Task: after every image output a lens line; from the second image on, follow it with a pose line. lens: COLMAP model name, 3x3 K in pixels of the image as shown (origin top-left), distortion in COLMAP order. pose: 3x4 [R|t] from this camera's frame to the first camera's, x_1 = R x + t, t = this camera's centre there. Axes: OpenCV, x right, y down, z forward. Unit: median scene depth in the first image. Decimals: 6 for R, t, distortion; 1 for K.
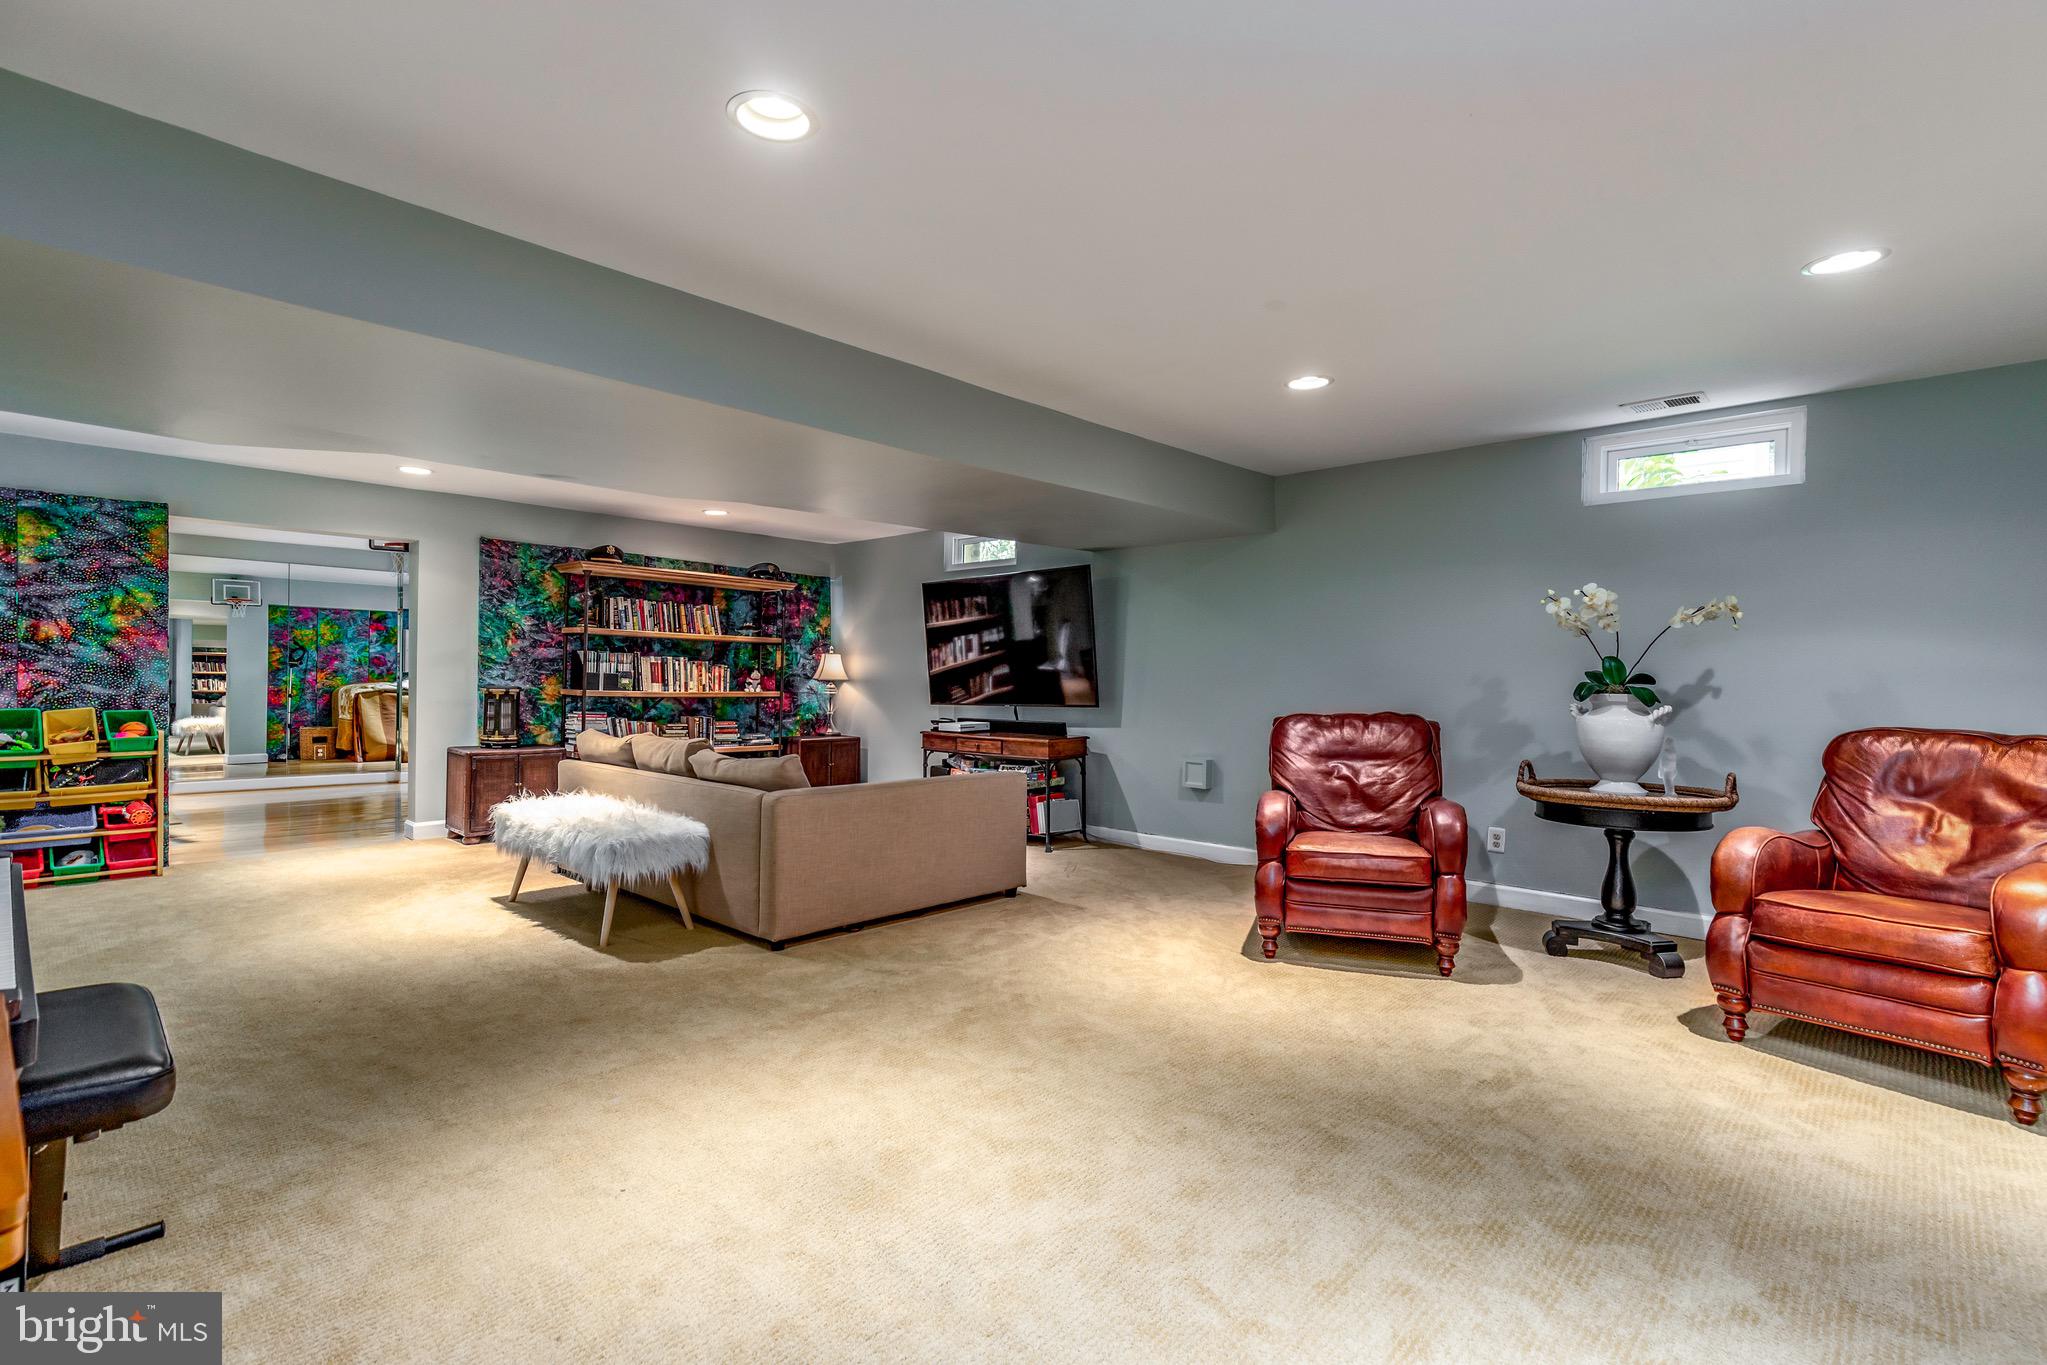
lens RADIAL K [[932.1, 0, 1023.5], [0, 932.1, 682.5], [0, 0, 1]] dist [0.002274, 0.000069]
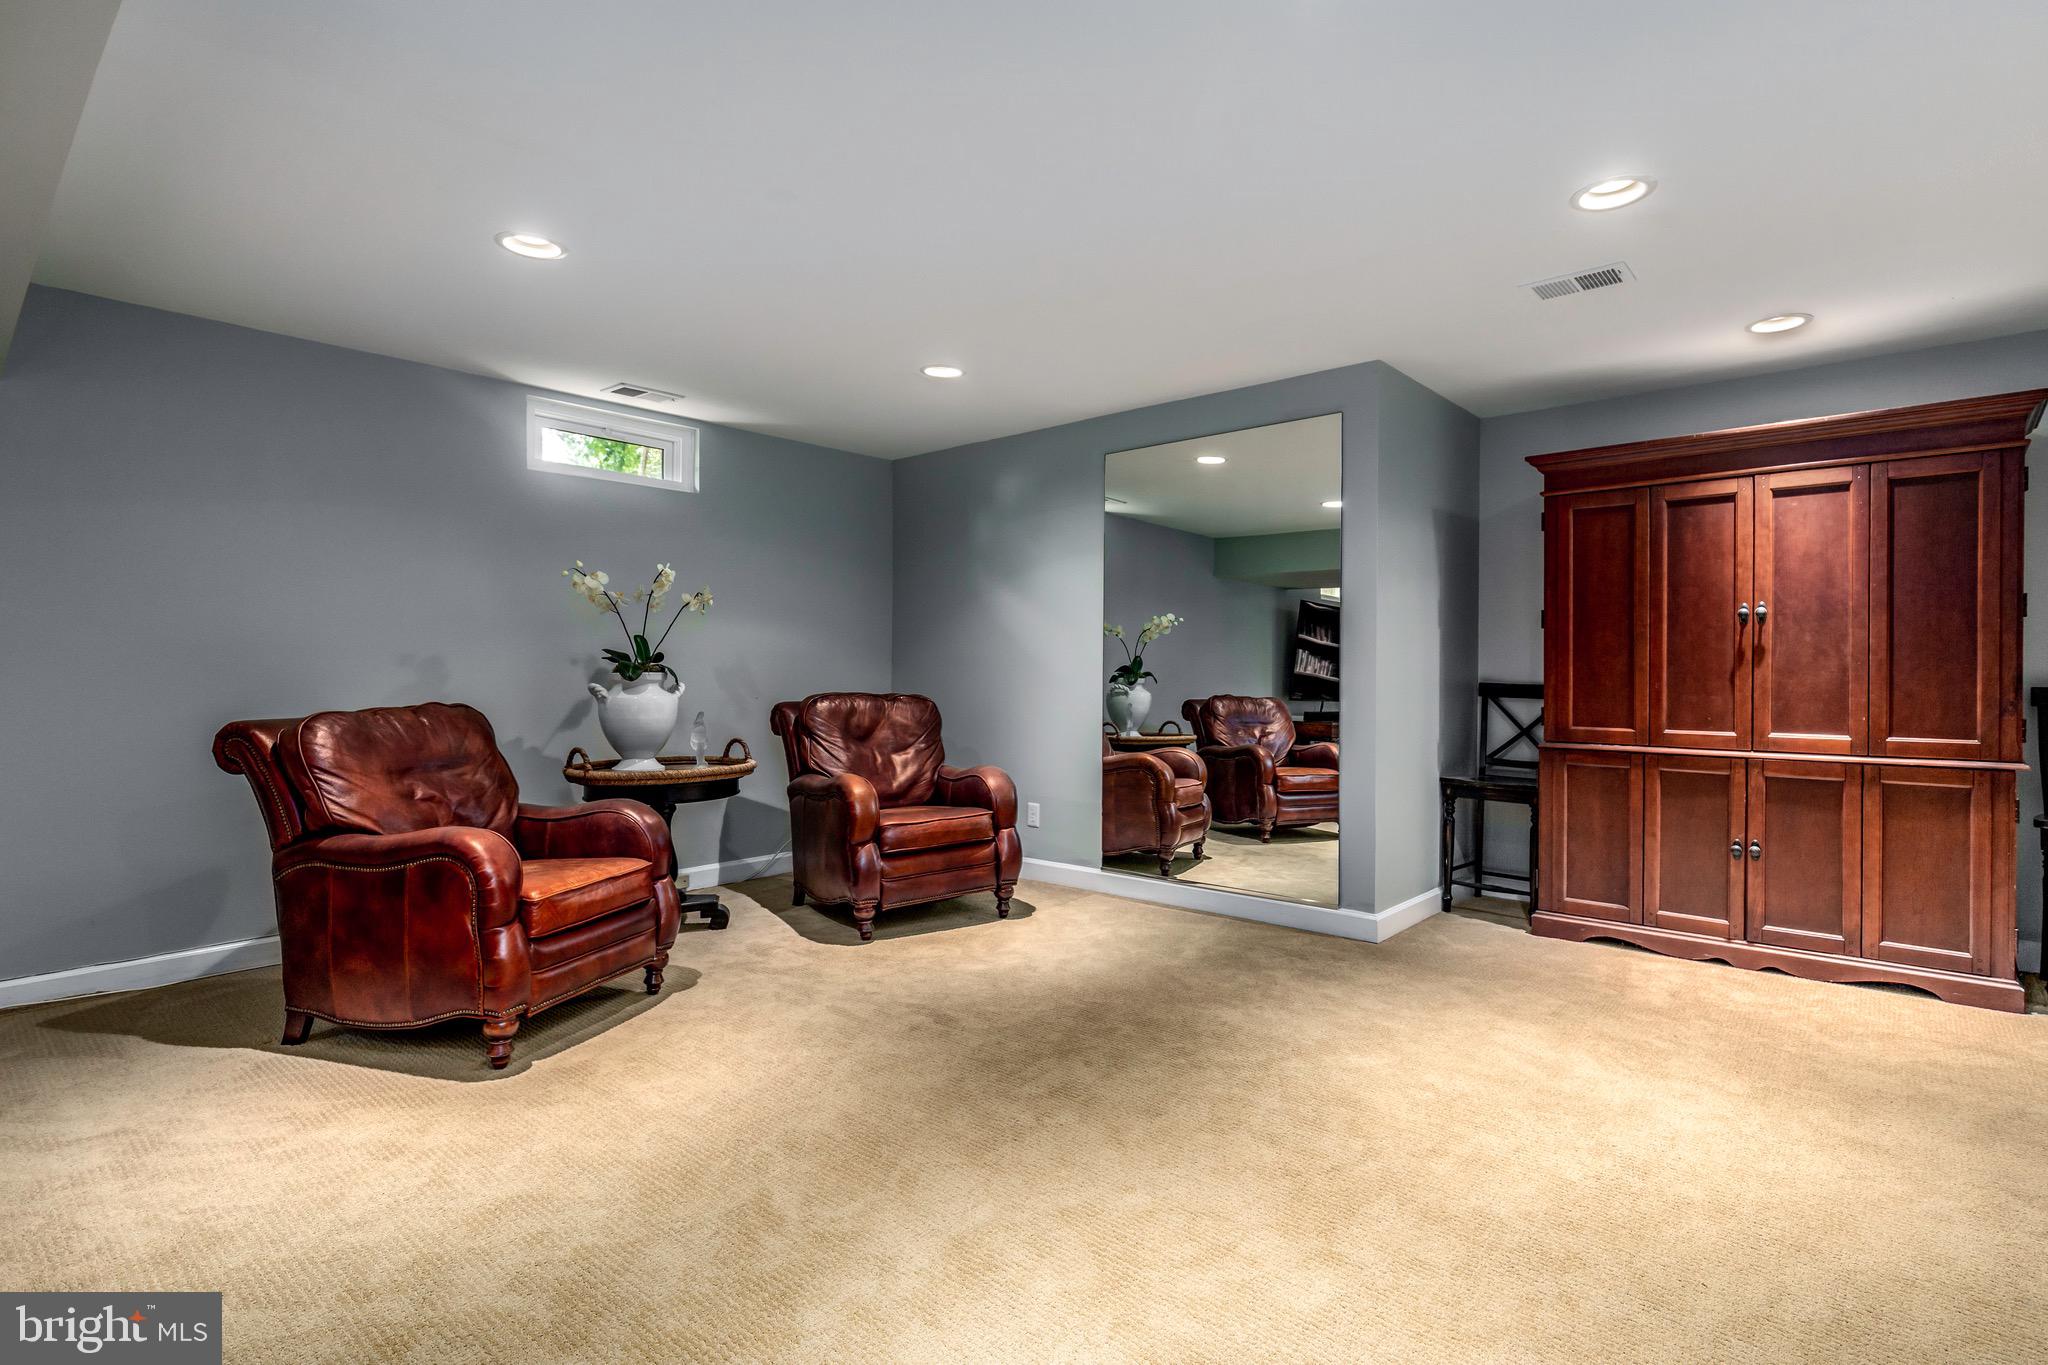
lens RADIAL K [[1001.7, 0, 1023.3], [0, 1001.7, 689.5], [0, 0, 1]] dist [0.002585, 0.000152]
pose [[-0.023634, -0.032484, 0.999193, -0.579190], [0.003051, 0.999465, 0.032565, -0.004785], [-0.999716, 0.003819, -0.023522, 0.779221]]
